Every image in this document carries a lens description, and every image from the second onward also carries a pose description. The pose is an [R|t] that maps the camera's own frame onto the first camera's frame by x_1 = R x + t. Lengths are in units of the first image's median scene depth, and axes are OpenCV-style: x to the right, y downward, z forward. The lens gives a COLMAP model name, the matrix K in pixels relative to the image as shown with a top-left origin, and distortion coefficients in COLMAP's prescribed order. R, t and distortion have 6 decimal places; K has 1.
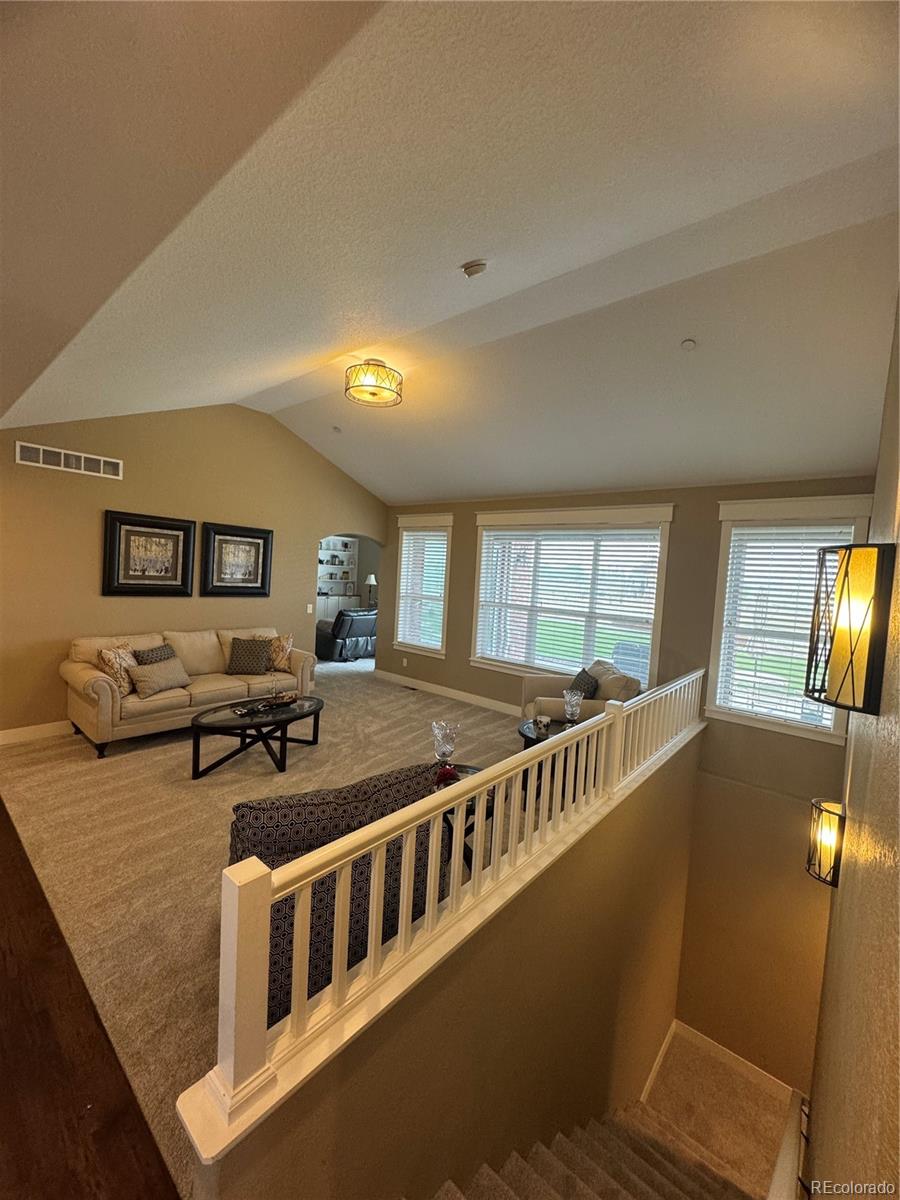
lens RADIAL K [[479.5, 0, 453.5], [0, 479.5, 599.2], [0, 0, 1]] dist [-0.003762, 0.000651]
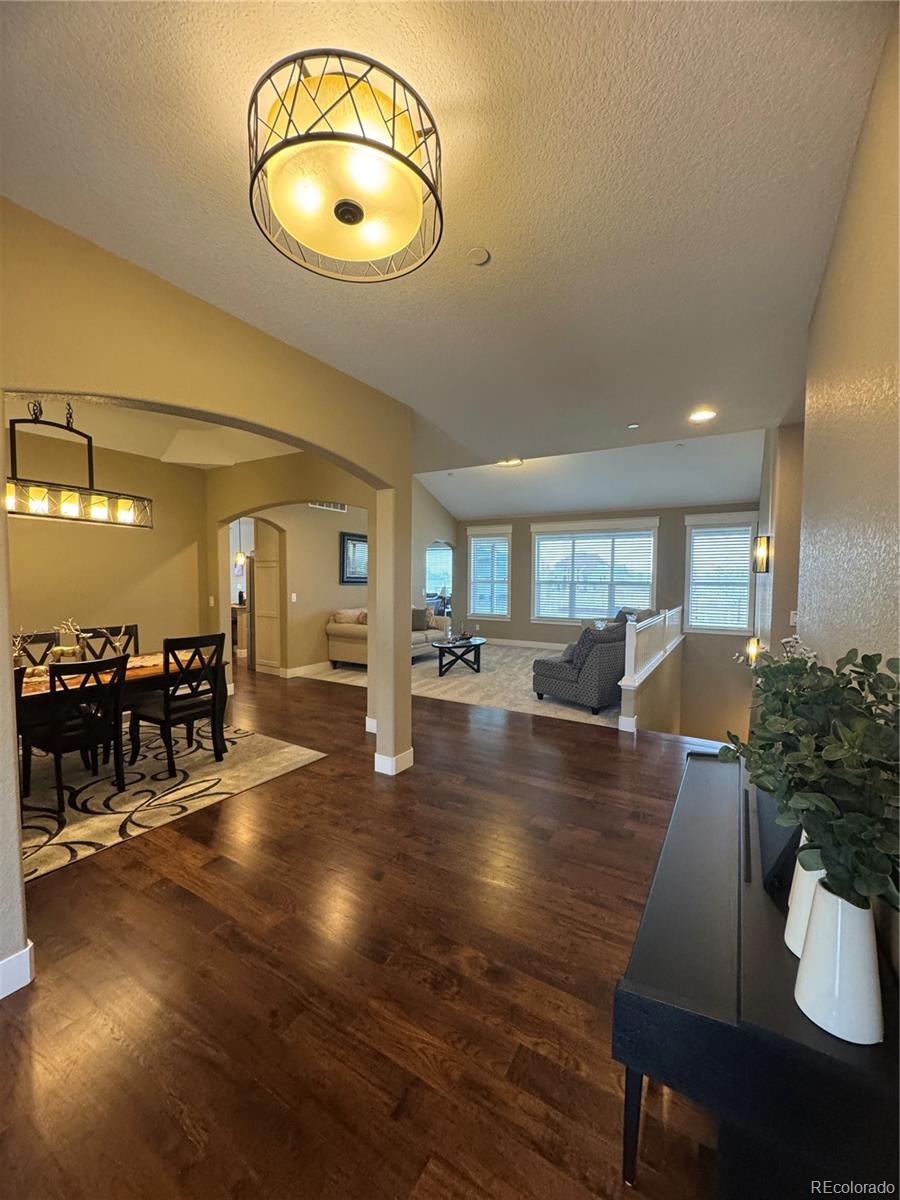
lens RADIAL K [[479.5, 0, 457.7], [0, 479.5, 598.7], [0, 0, 1]] dist [-0.003762, 0.000651]
pose [[0.985133, -0.059000, 0.161347, -0.588468], [0.060222, 0.998181, -0.002685, 0.067138], [-0.160895, 0.012362, 0.986894, -0.642789]]
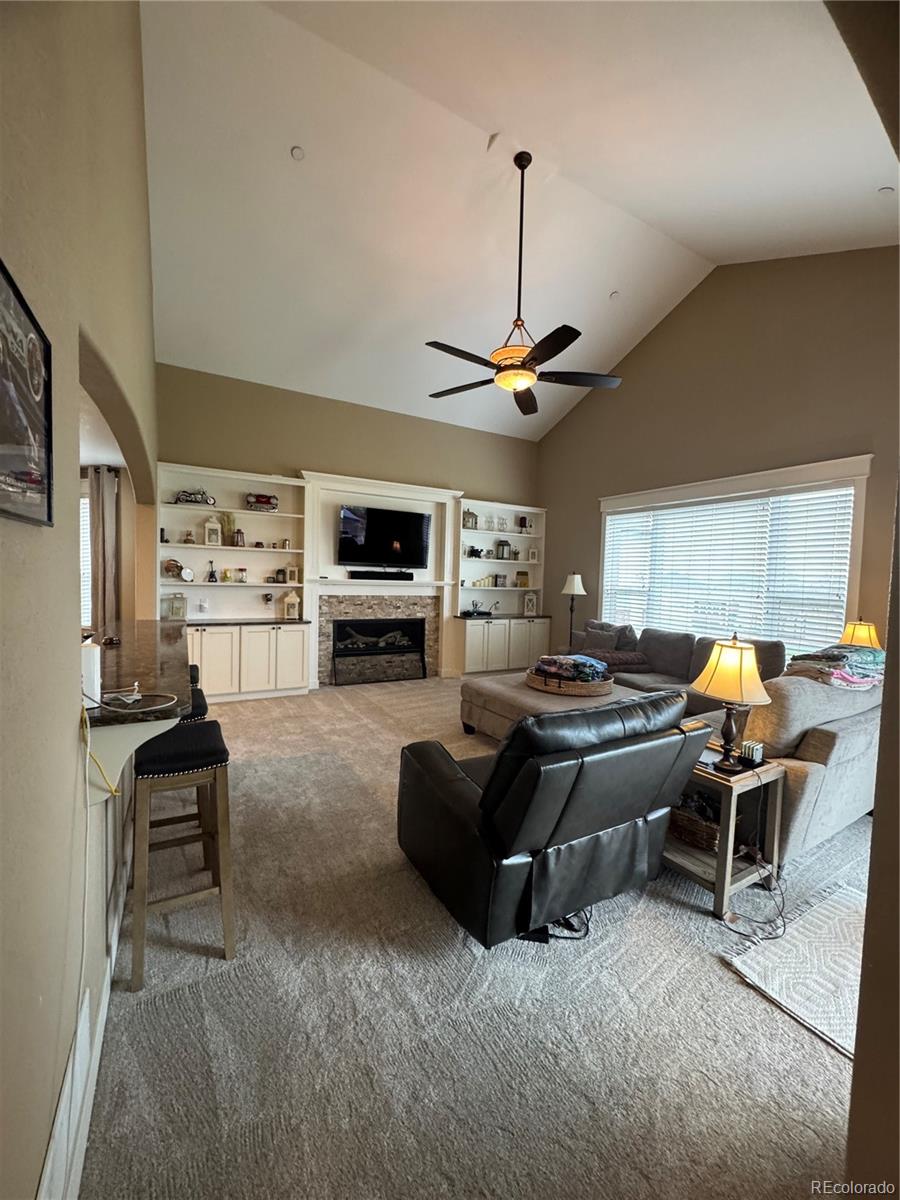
lens RADIAL K [[479.5, 0, 454.2], [0, 479.5, 599.8], [0, 0, 1]] dist [-0.003762, 0.000651]
pose [[0.939539, -0.012844, -0.342201, -0.326599], [0.005629, 0.999741, -0.022069, -0.042144], [0.342396, 0.018808, 0.939368, 1.356262]]
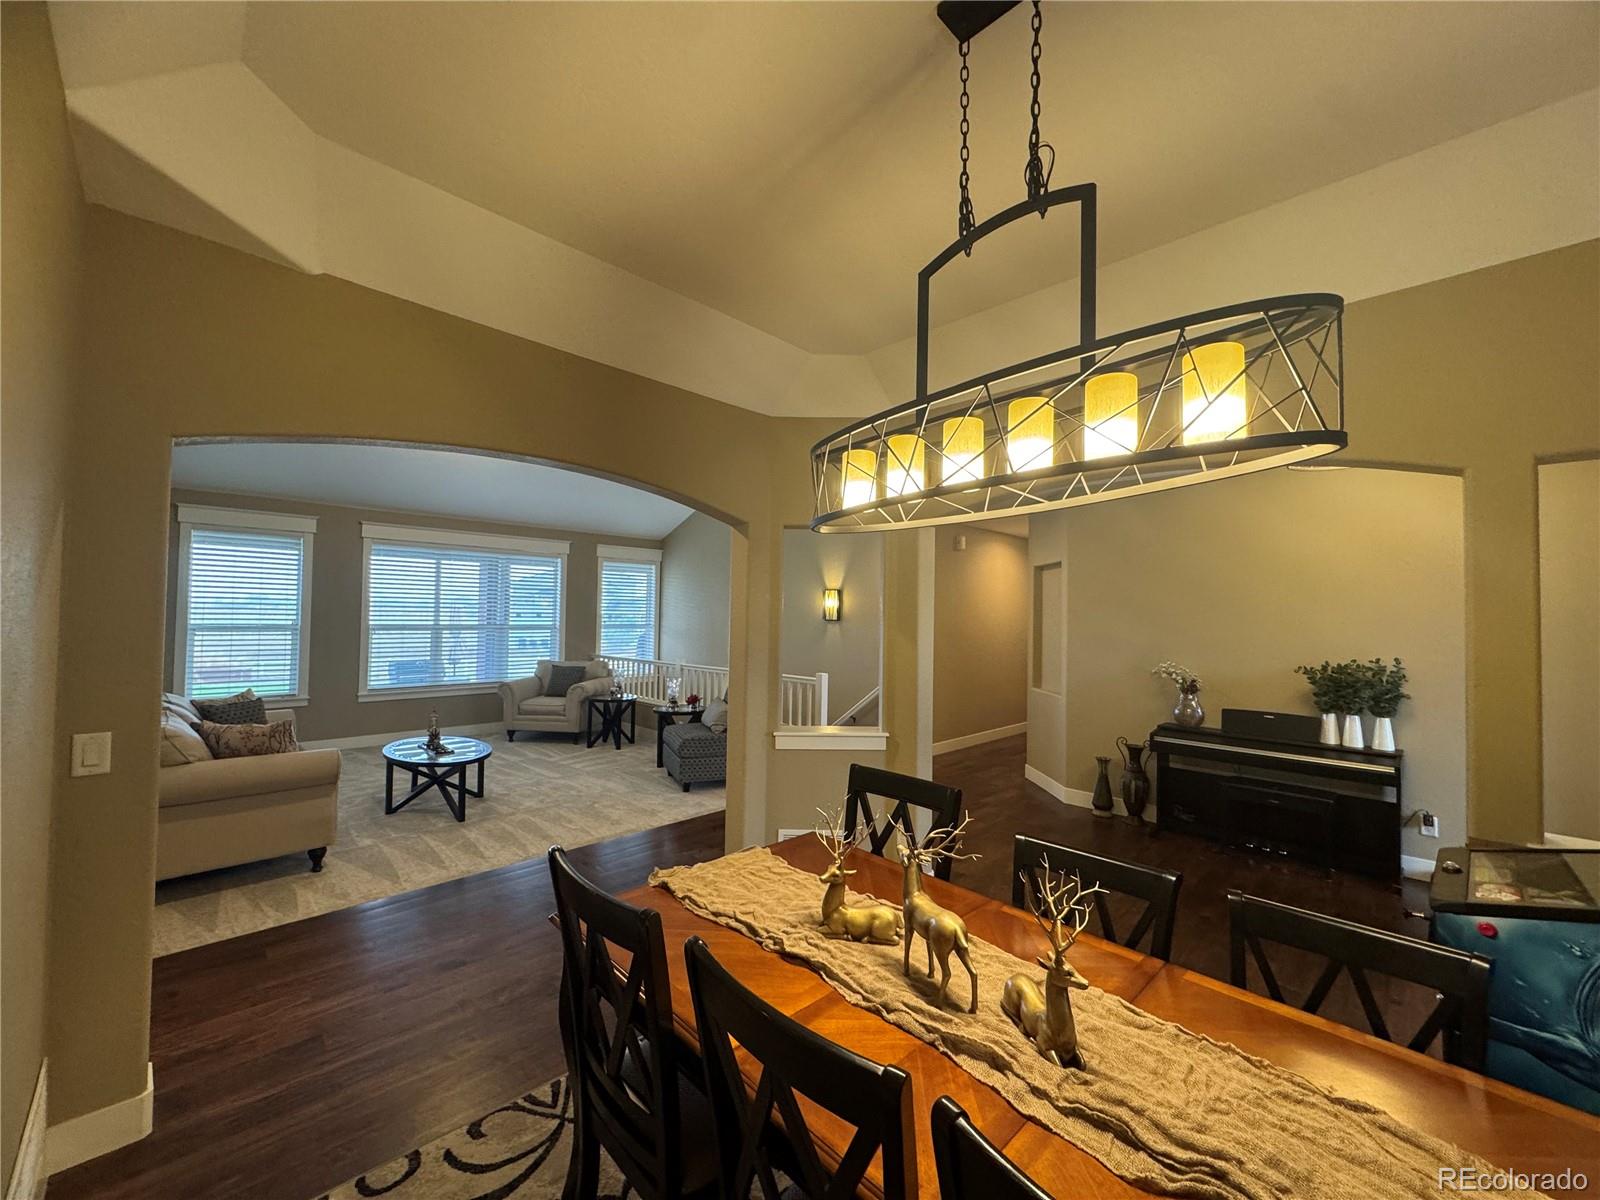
lens RADIAL K [[639.3, 0, 790.0], [0, 639.3, 599.3], [0, 0, 1]] dist [-0.003762, 0.000651]
pose [[0.094876, -0.030605, 0.995019, -1.335638], [0.052761, 0.998277, 0.025675, -0.041969], [-0.994090, 0.050062, 0.096327, 0.174847]]
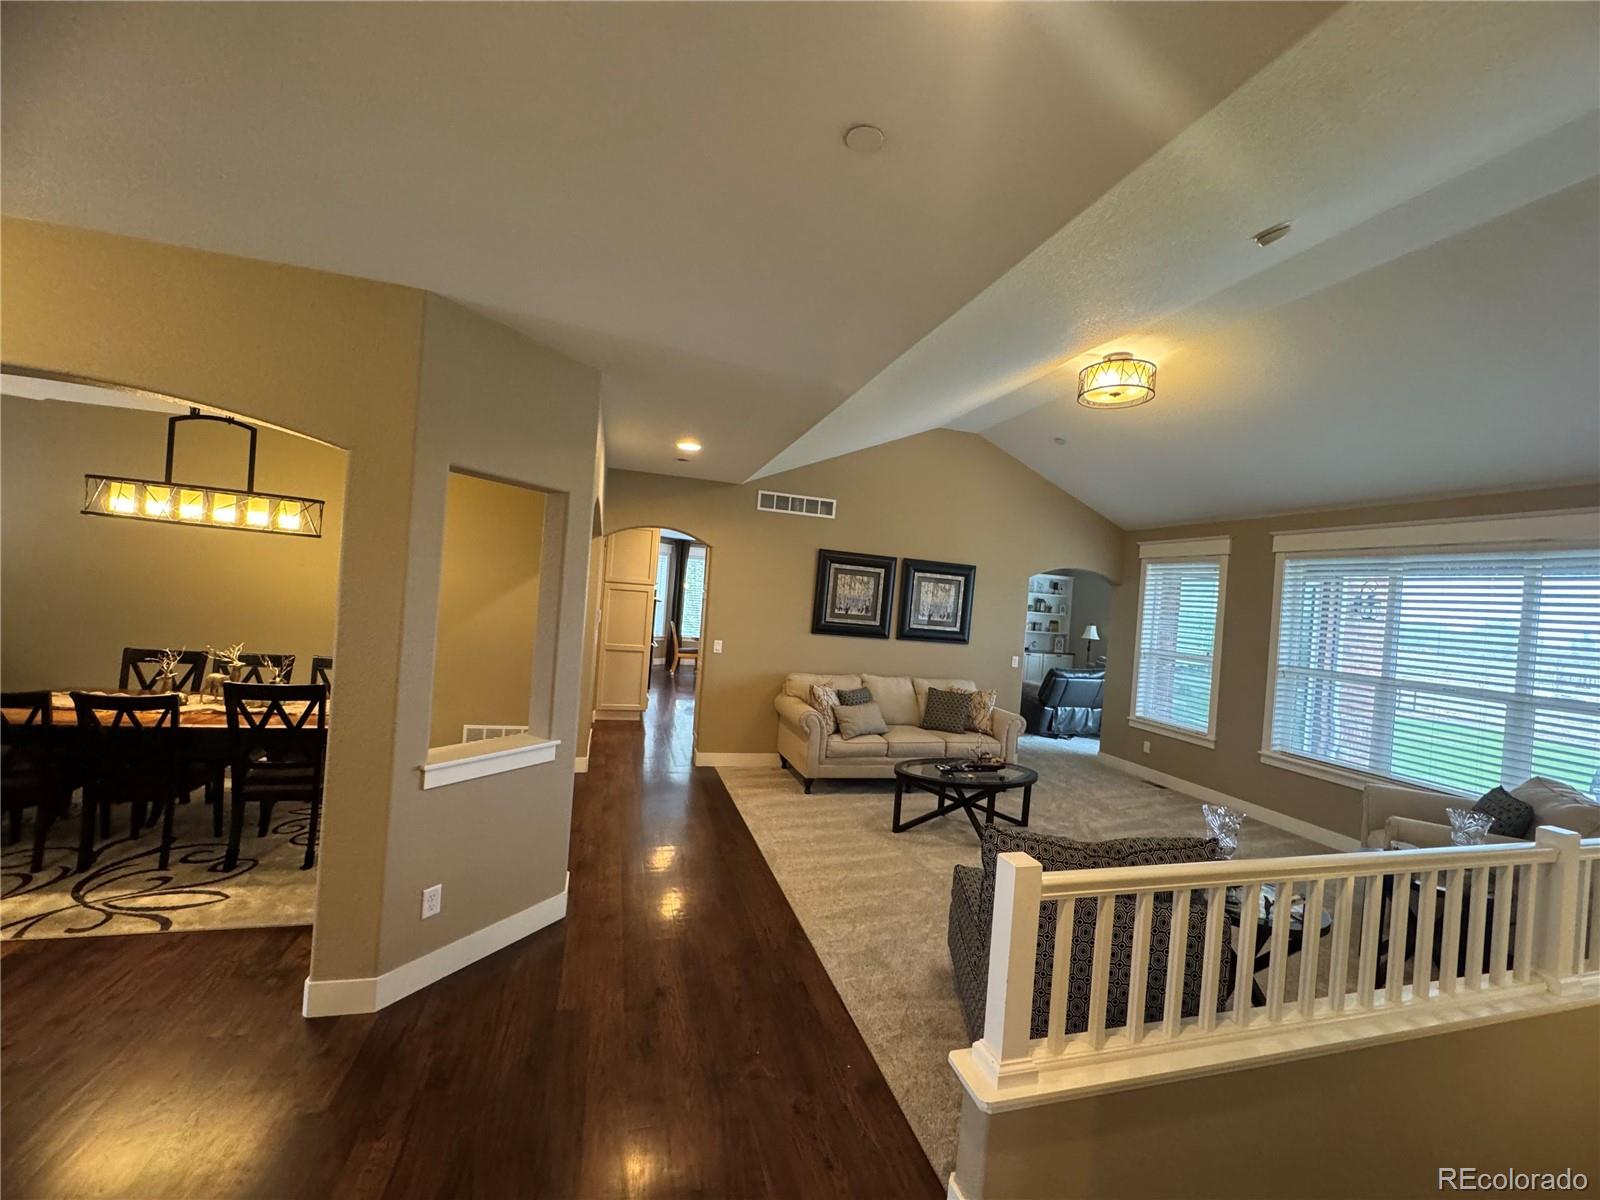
lens RADIAL K [[639.3, 0, 797.3], [0, 639.3, 599.0], [0, 0, 1]] dist [-0.003762, 0.000651]
pose [[0.830557, 0.005947, -0.556902, -0.009456], [-0.058987, 0.995258, -0.077344, 0.026278], [0.553801, 0.097089, 0.826969, -0.133321]]
